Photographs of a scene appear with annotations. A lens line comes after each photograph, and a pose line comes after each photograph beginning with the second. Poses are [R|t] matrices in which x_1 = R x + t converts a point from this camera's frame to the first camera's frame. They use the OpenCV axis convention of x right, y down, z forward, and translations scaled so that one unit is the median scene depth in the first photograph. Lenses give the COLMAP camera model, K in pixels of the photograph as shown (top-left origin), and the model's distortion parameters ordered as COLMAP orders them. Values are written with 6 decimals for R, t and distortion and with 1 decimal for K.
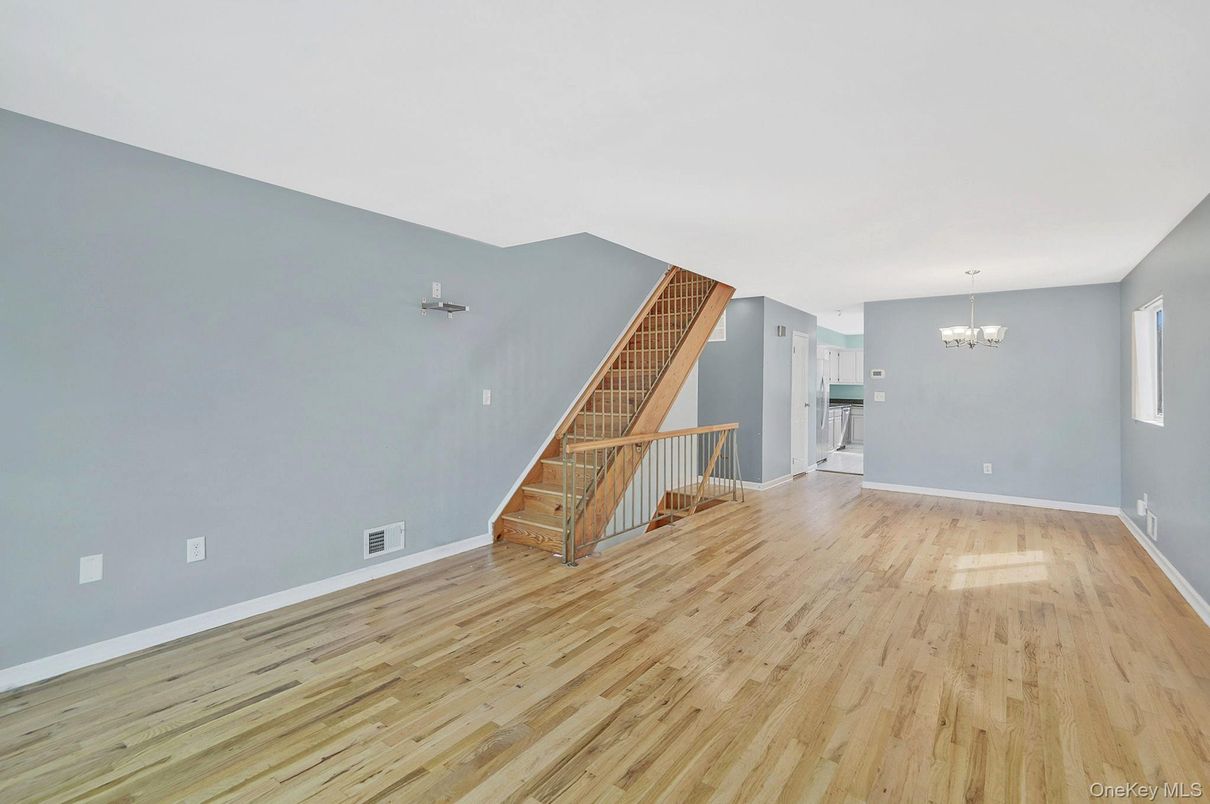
lens RADIAL K [[541.4, 0, 621.1], [0, 541.4, 380.6], [0, 0, 1]] dist [-0.001249, -0.000249]
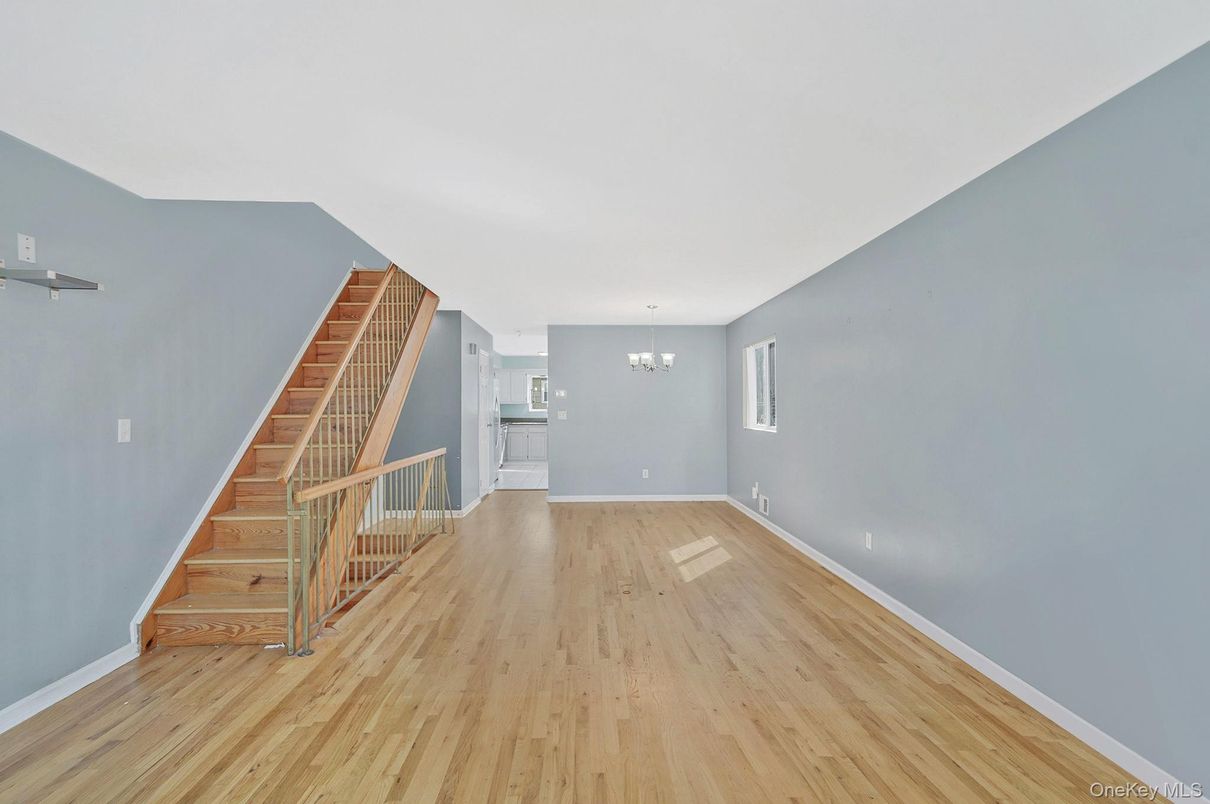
lens RADIAL K [[554.4, 0, 601.7], [0, 554.4, 405.2], [0, 0, 1]] dist [0.005227, 0.001540]
pose [[0.793734, -0.011262, 0.608161, -0.198876], [0.005619, 0.999922, 0.011183, -0.003060], [-0.608239, -0.005459, 0.793735, 0.138192]]
